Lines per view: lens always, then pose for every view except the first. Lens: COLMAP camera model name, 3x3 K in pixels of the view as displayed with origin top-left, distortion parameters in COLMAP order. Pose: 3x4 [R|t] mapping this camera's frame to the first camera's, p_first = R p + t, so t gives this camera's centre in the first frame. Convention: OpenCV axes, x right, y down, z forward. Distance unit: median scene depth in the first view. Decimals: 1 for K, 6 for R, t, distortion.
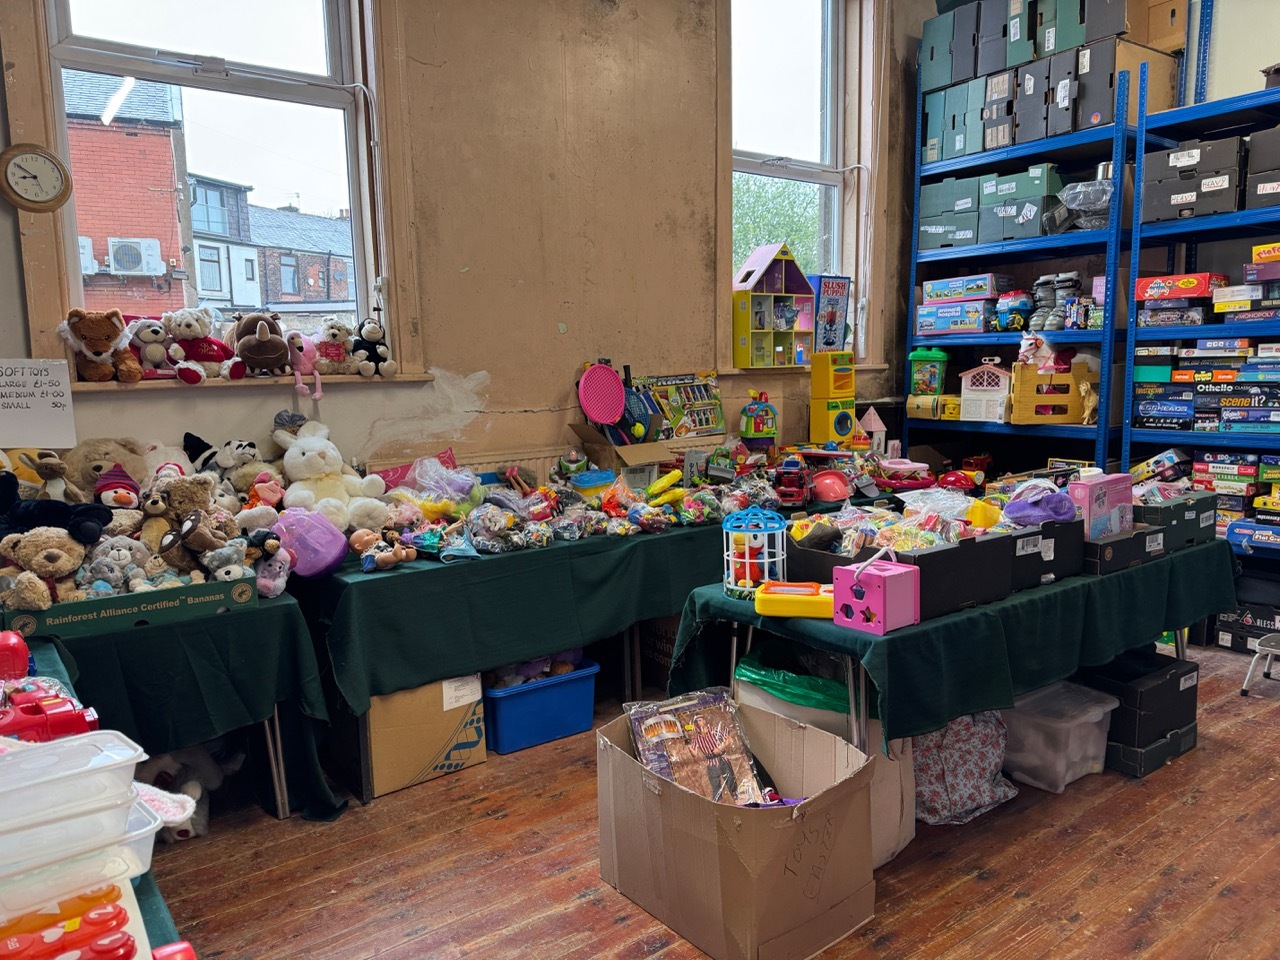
lens RADIAL K [[904.6, 0, 640.0], [0, 904.6, 480.0], [0, 0, 1]] dist [0.092978, -0.113364]
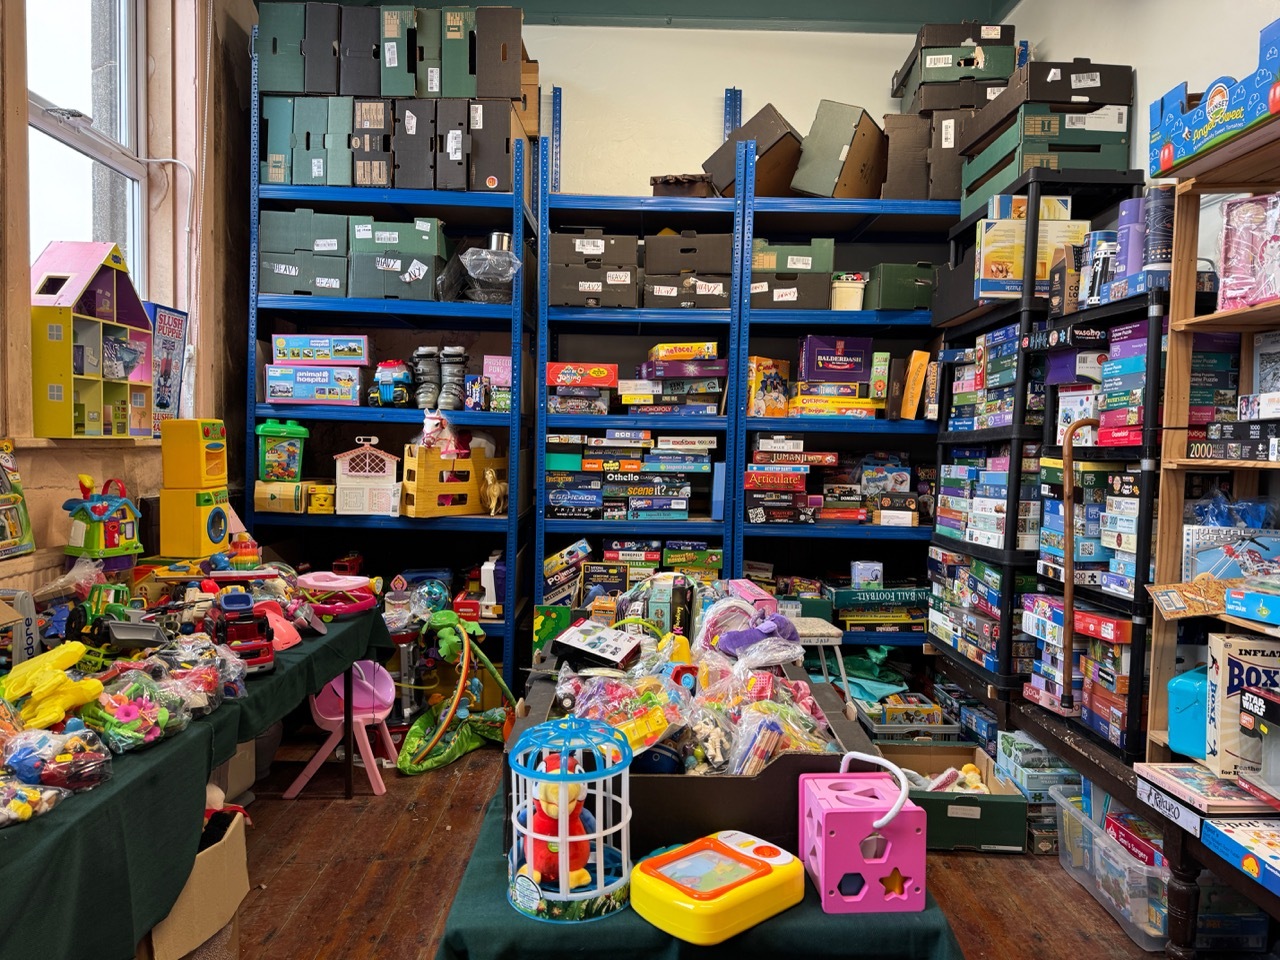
lens RADIAL K [[871.4, 0, 643.5], [0, 871.4, 506.4], [0, 0, 1]] dist [0.062046, -0.126608]
pose [[0.561788, -0.027491, 0.826824, -0.141823], [0.071550, 0.997317, -0.015455, -0.044731], [-0.824181, 0.067841, 0.562248, 0.384647]]
